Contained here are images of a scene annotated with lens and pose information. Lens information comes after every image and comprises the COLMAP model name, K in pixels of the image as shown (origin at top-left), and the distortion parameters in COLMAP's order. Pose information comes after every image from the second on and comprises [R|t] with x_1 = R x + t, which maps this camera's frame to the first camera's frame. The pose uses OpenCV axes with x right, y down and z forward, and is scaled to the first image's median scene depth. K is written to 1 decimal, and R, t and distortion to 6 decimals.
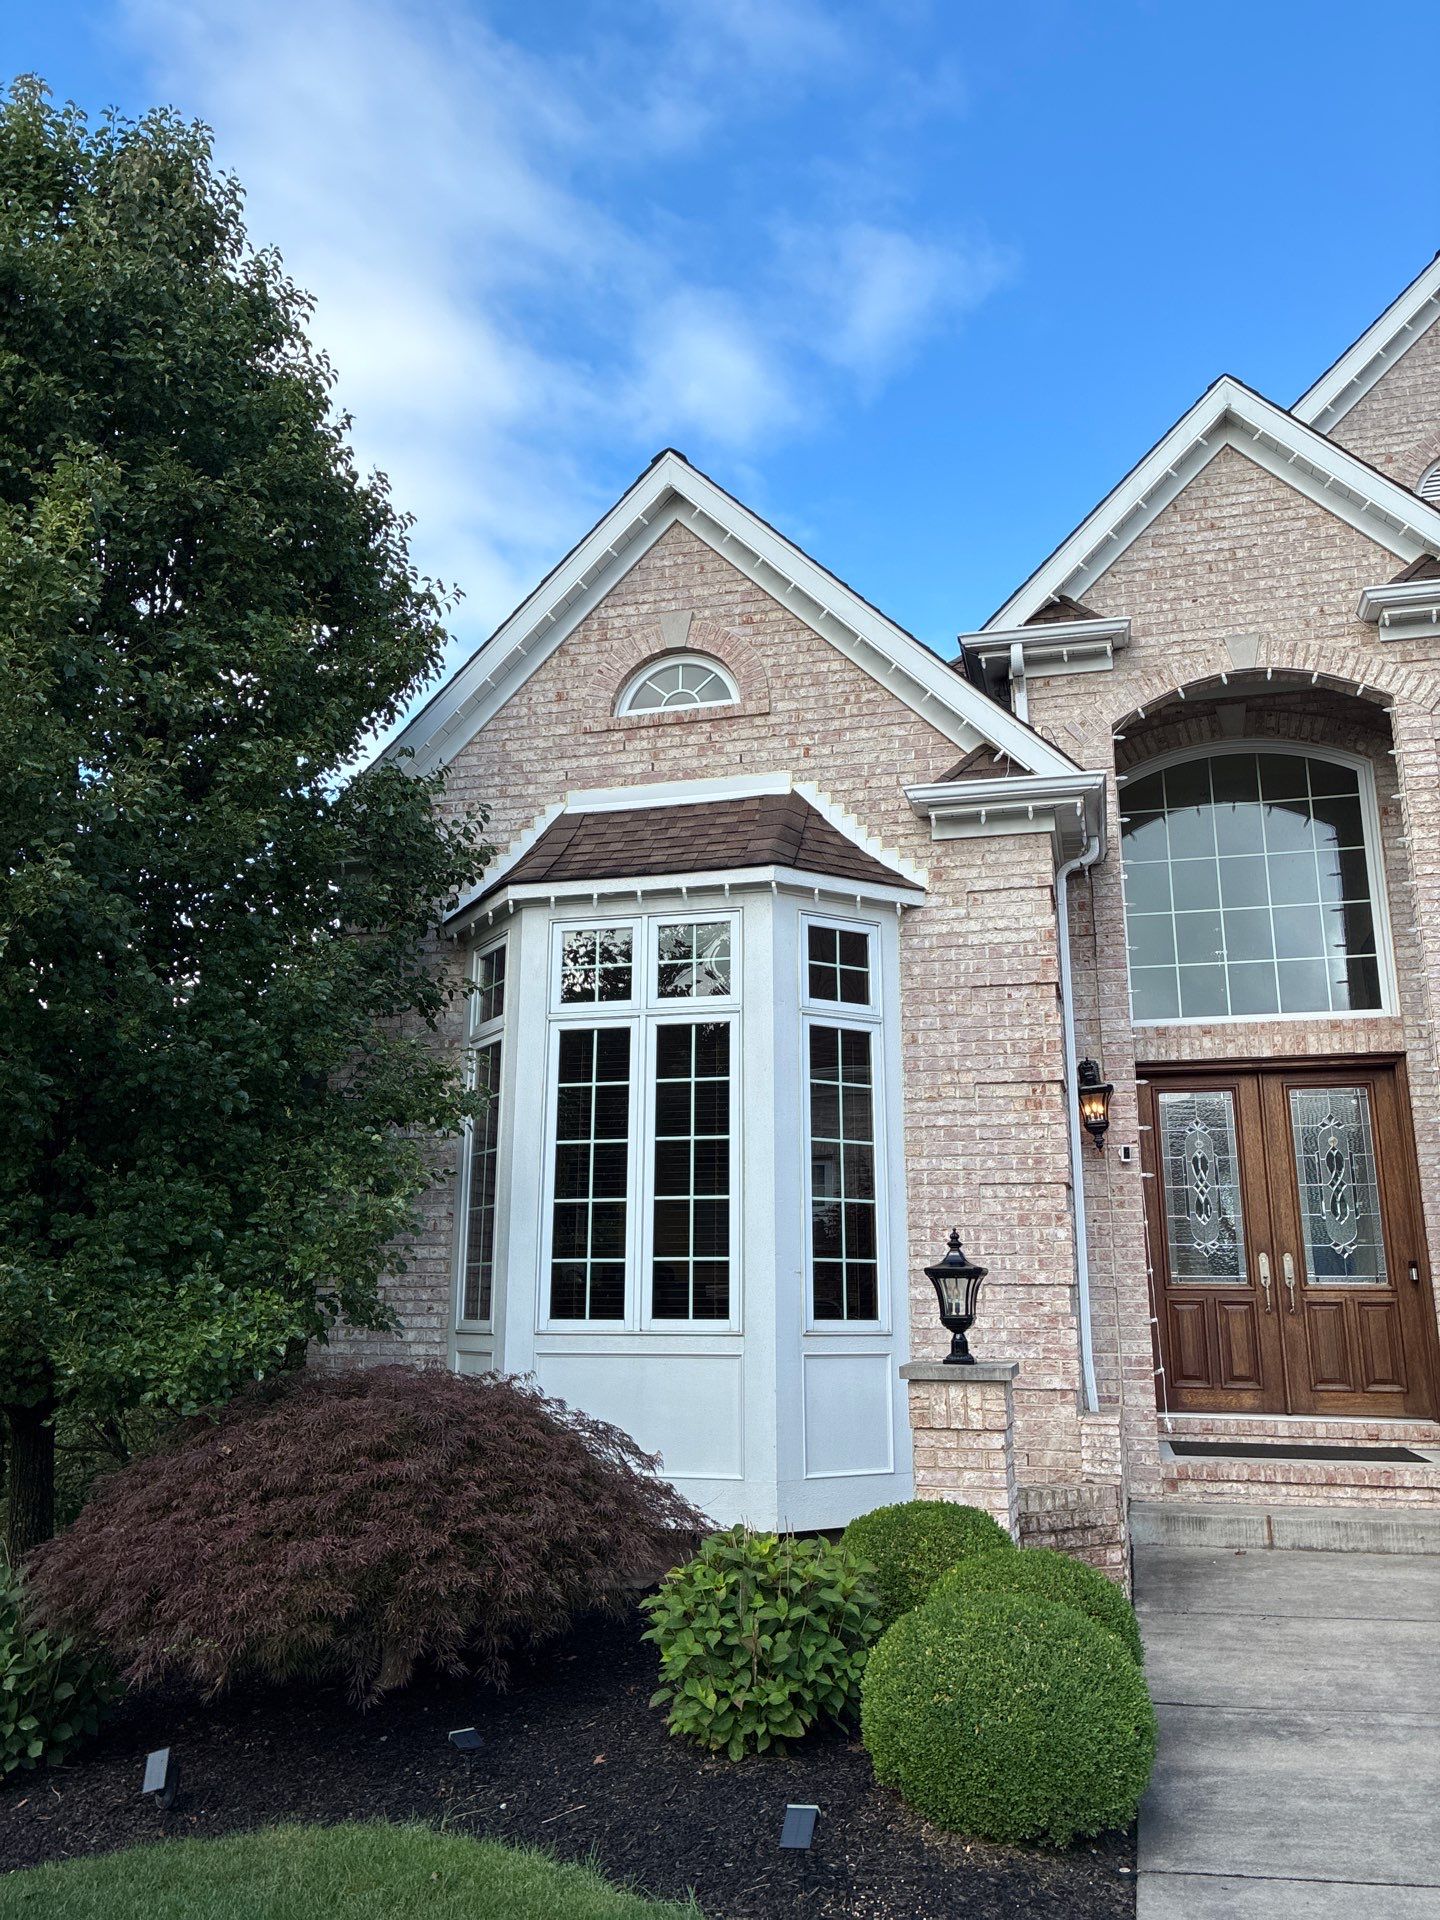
lens RADIAL K [[1446.3, 0, 714.9], [0, 1446.3, 944.5], [0, 0, 1]] dist [0.034653, -0.029312]
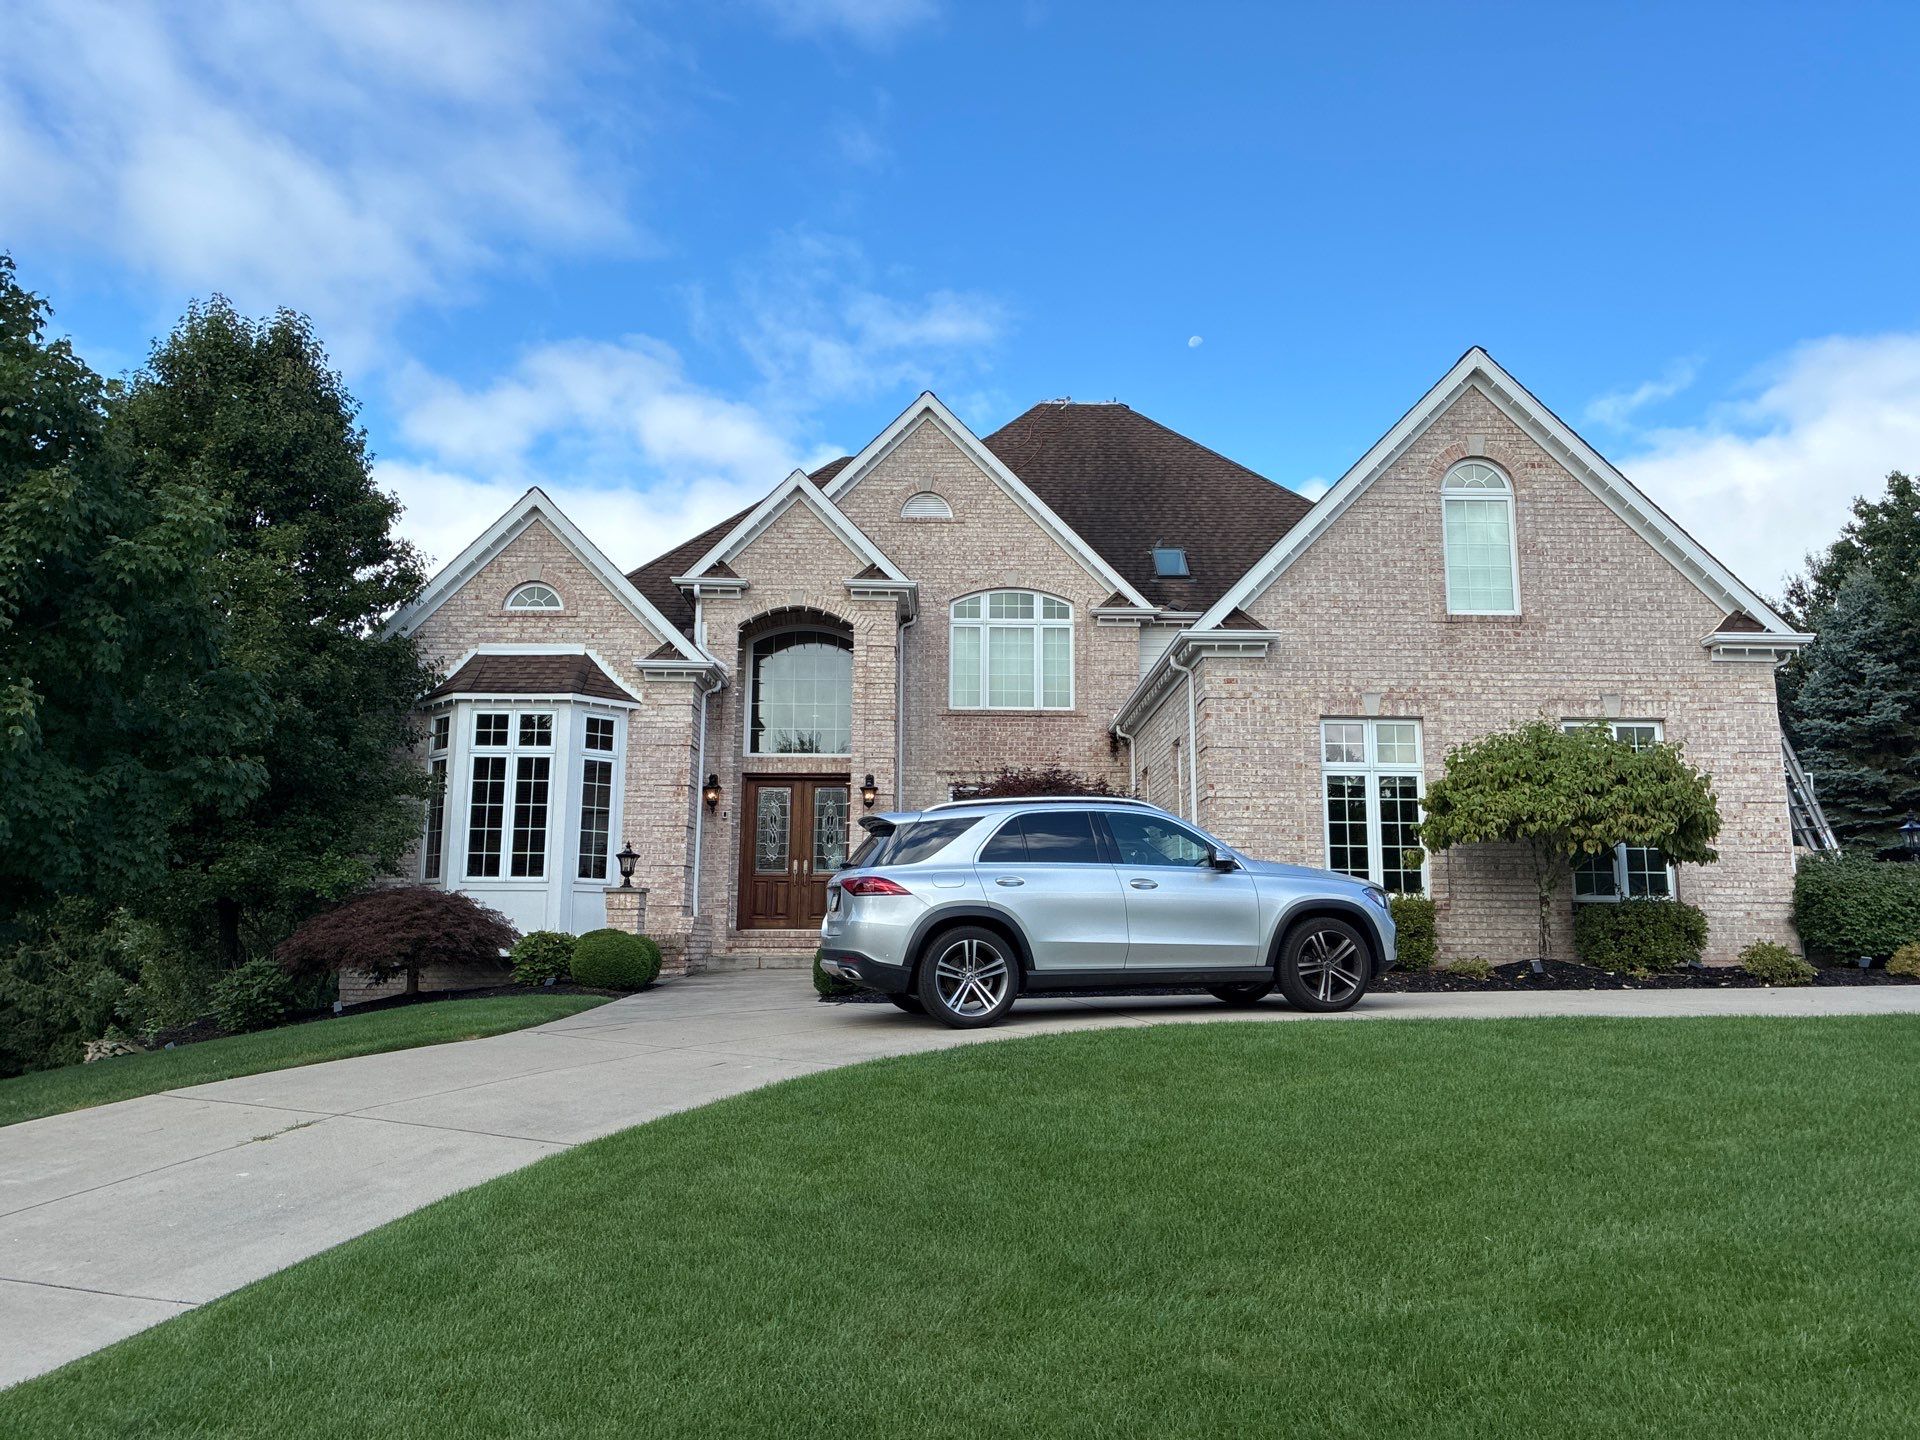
lens RADIAL K [[1408.7, 0, 965.7], [0, 1408.7, 715.4], [0, 0, 1]] dist [0.039176, -0.032609]
pose [[0.961610, 0.045165, 0.270677, 0.033583], [-0.066358, 0.995361, 0.069658, -0.212531], [-0.266275, -0.084946, 0.960147, -1.354589]]
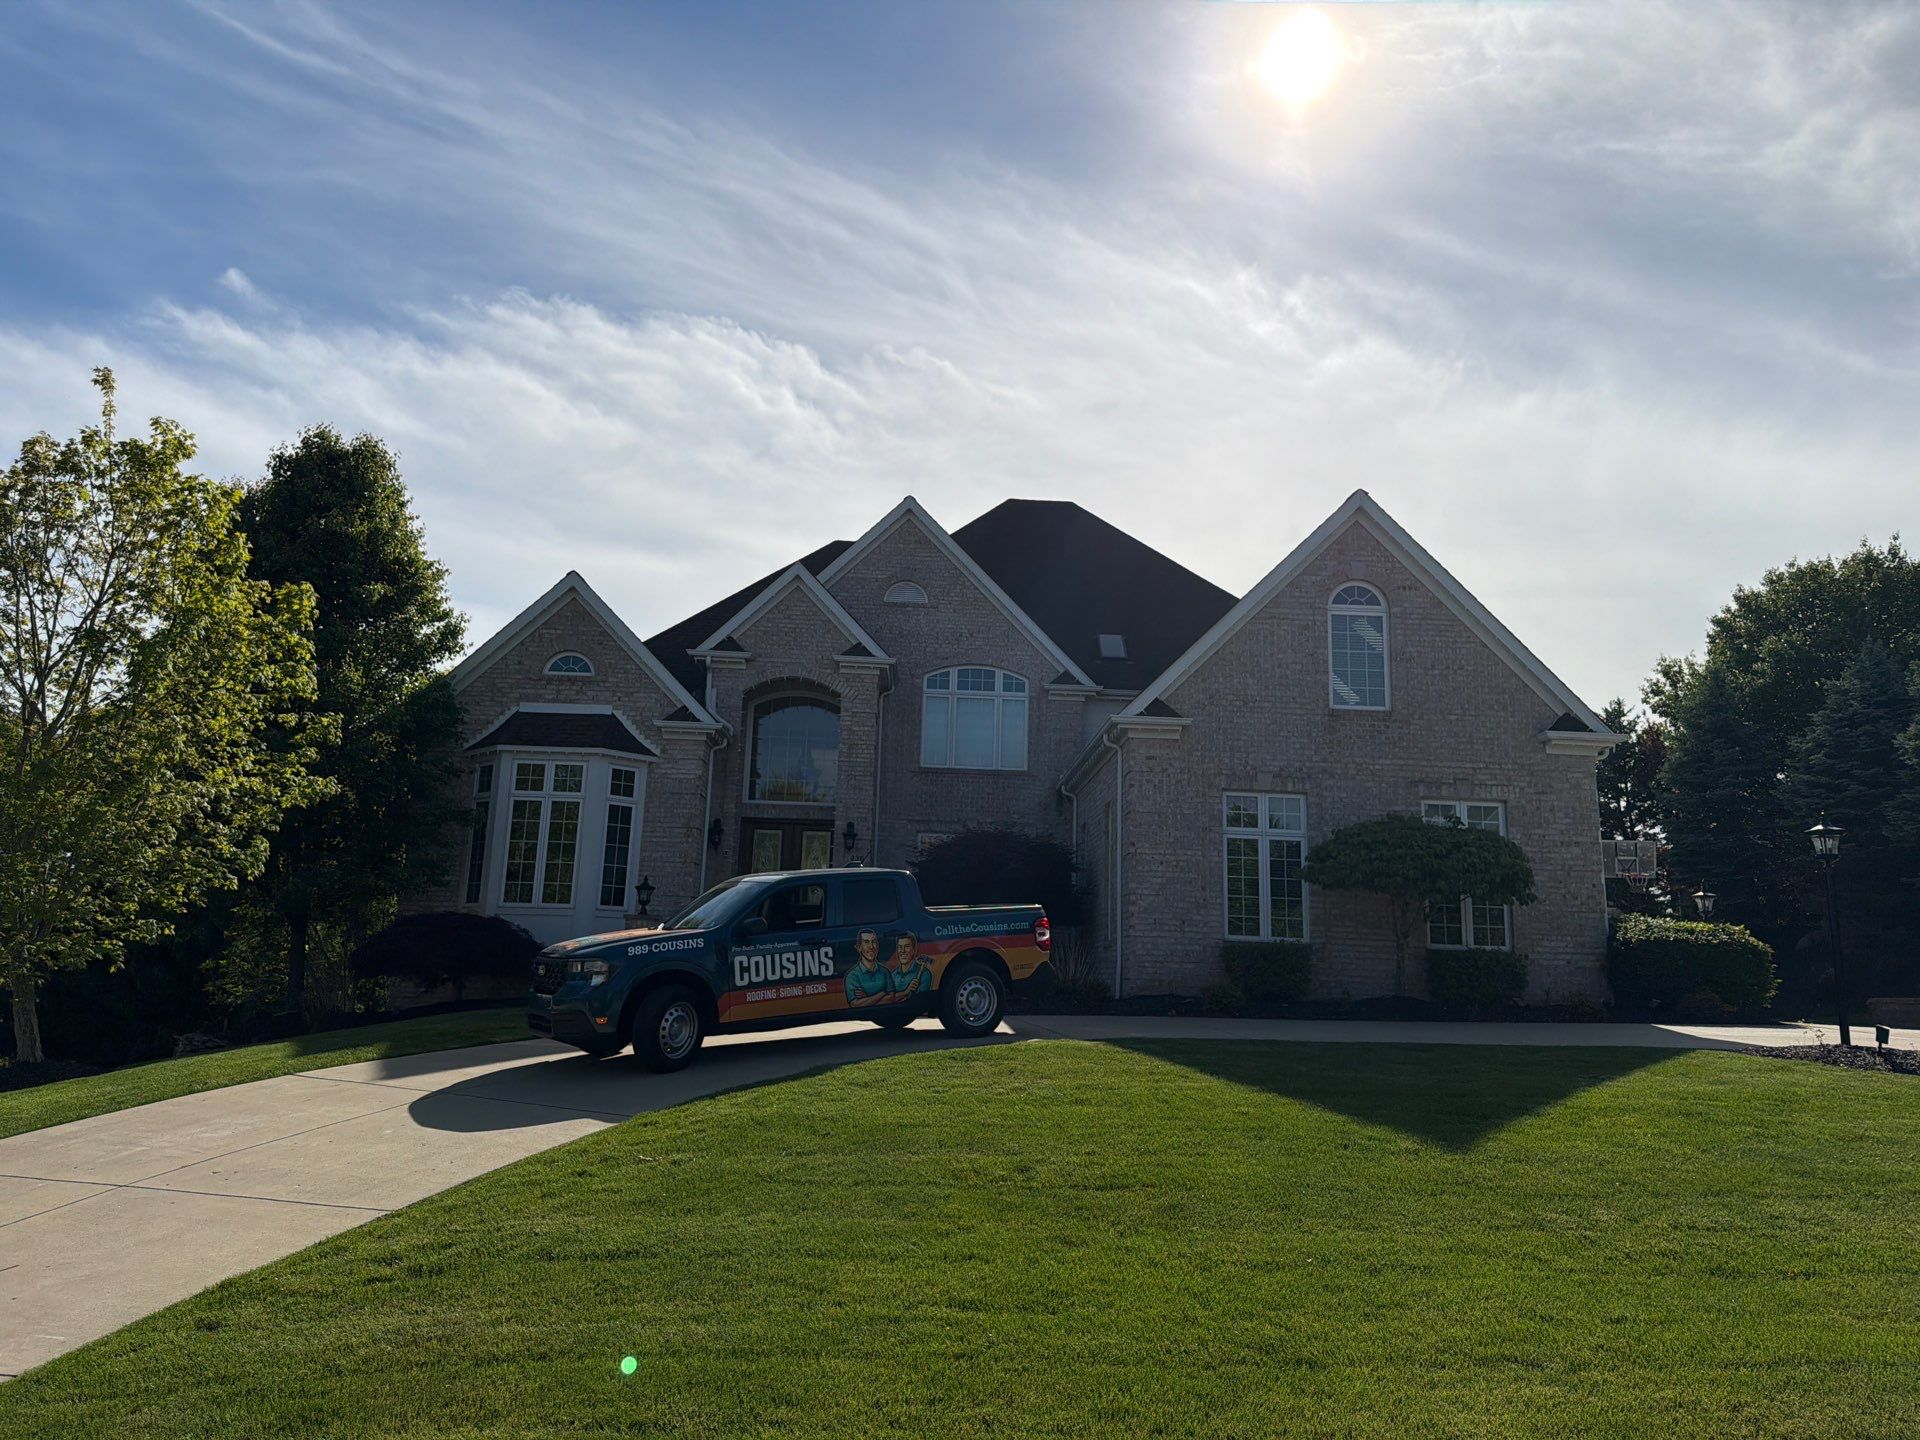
lens RADIAL K [[1316.9, 0, 965.5], [0, 1316.9, 720.3], [0, 0, 1]] dist [0.119399, -0.167428]
pose [[0.953939, 0.080362, 0.289037, -0.032350], [-0.096866, 0.994358, 0.043232, -0.274580], [-0.283932, -0.069239, 0.956341, -1.600504]]
